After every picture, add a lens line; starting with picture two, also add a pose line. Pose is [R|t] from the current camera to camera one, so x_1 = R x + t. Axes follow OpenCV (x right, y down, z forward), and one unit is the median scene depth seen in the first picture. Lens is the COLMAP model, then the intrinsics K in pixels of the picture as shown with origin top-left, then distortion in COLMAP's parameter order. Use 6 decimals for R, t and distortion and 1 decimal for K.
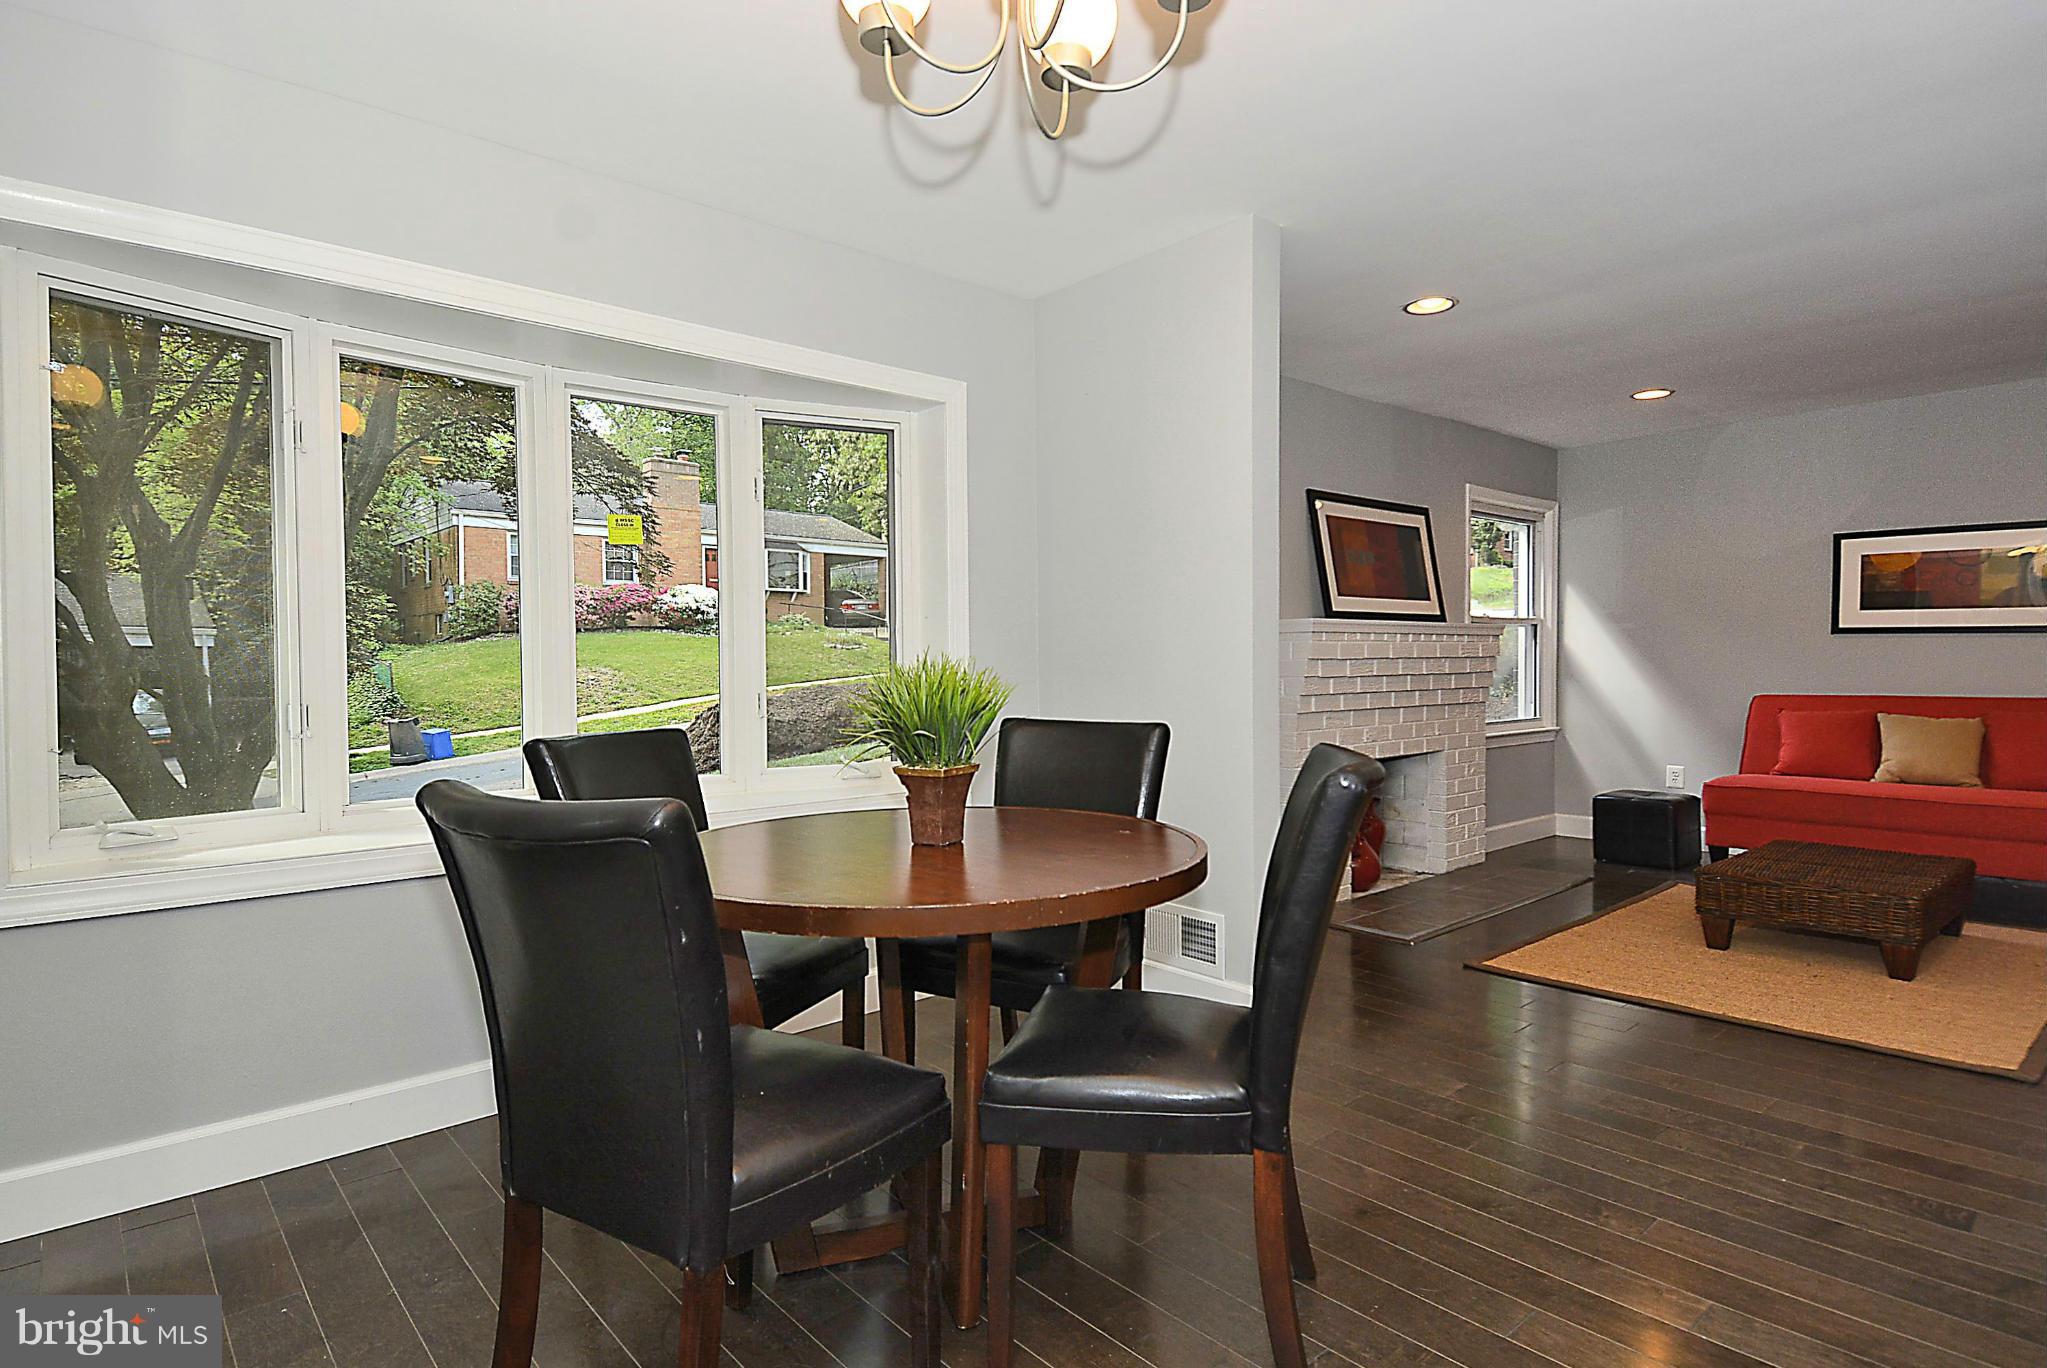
lens RADIAL K [[1077.9, 0, 1058.8], [0, 1077.9, 678.3], [0, 0, 1]] dist [0.088667, -0.061924]
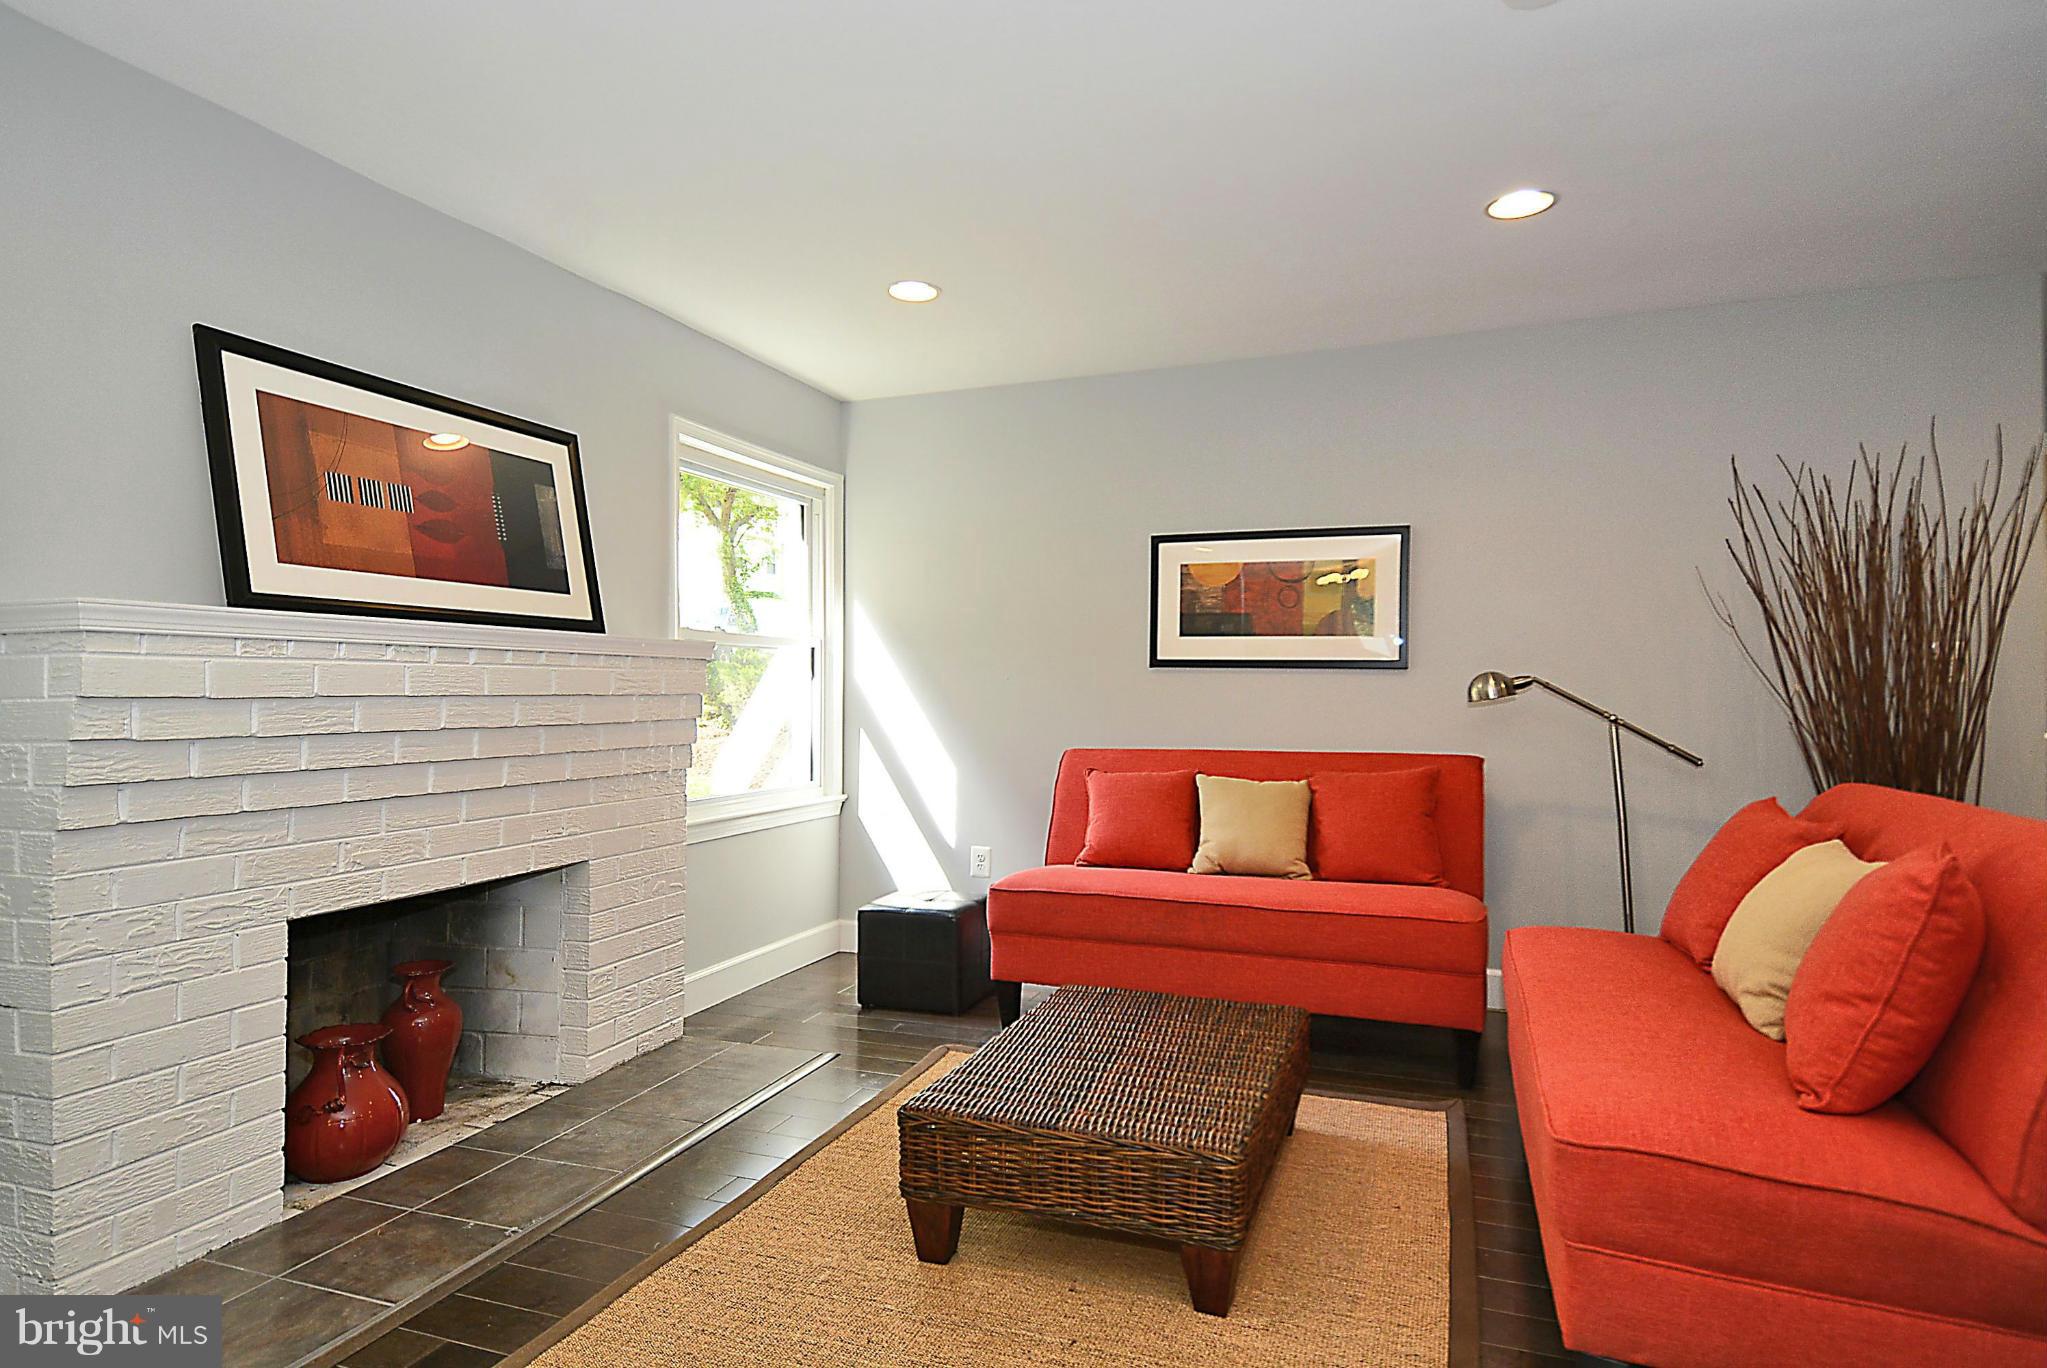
lens RADIAL K [[1077.9, 0, 1058.8], [0, 1077.9, 678.3], [0, 0, 1]] dist [0.088667, -0.061924]
pose [[0.885281, 0.012777, 0.464882, 0.314702], [0.002418, 0.999483, -0.032075, -0.009326], [-0.465051, 0.029520, 0.884791, 0.396371]]
